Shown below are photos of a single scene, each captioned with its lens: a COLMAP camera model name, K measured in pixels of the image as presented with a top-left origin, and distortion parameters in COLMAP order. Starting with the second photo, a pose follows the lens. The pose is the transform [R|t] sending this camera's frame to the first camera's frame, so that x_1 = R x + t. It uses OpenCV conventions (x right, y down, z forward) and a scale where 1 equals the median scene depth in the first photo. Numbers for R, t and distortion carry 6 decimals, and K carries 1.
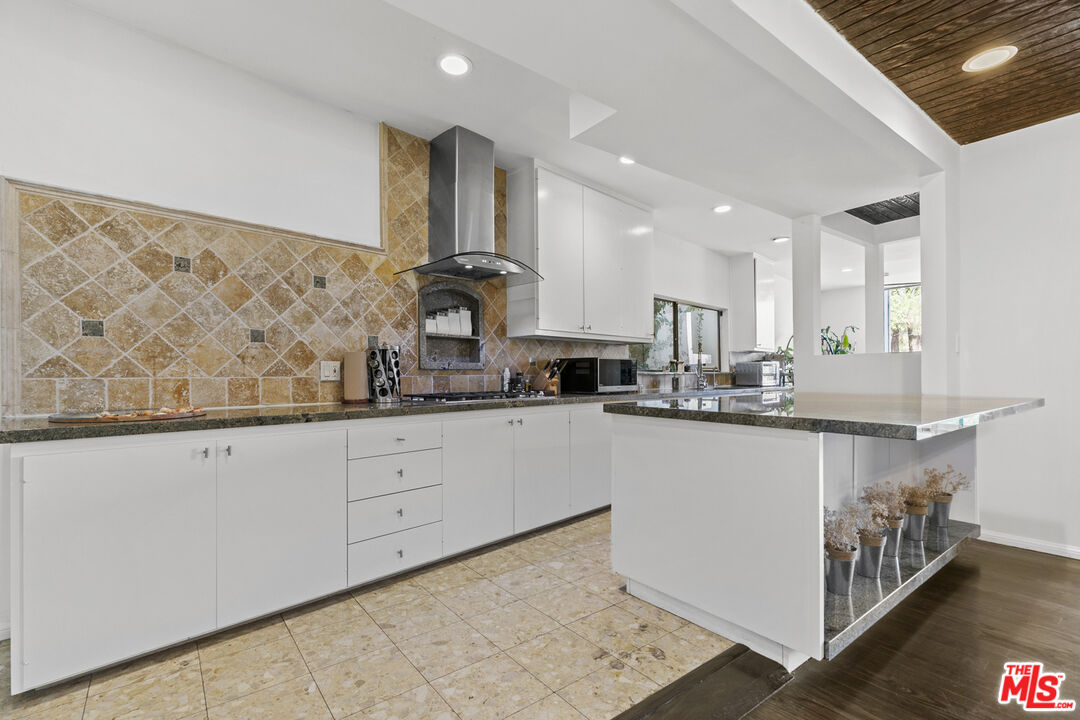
lens RADIAL K [[490.6, 0, 532.1], [0, 490.6, 375.9], [0, 0, 1]] dist [0.000866, 0.000196]
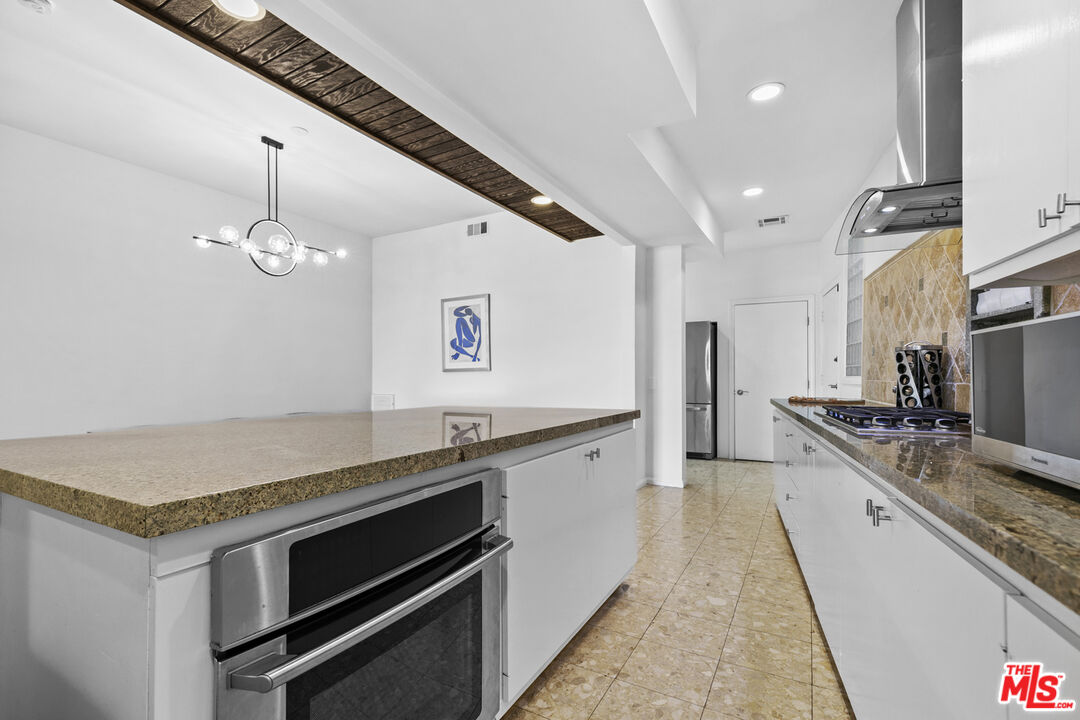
lens RADIAL K [[490.6, 0, 532.1], [0, 490.6, 375.9], [0, 0, 1]] dist [0.000866, 0.000196]
pose [[-0.919694, 0.009862, -0.392511, 0.682385], [0.009595, 0.999950, 0.002642, -0.021596], [0.392518, -0.001336, -0.919743, 1.652336]]
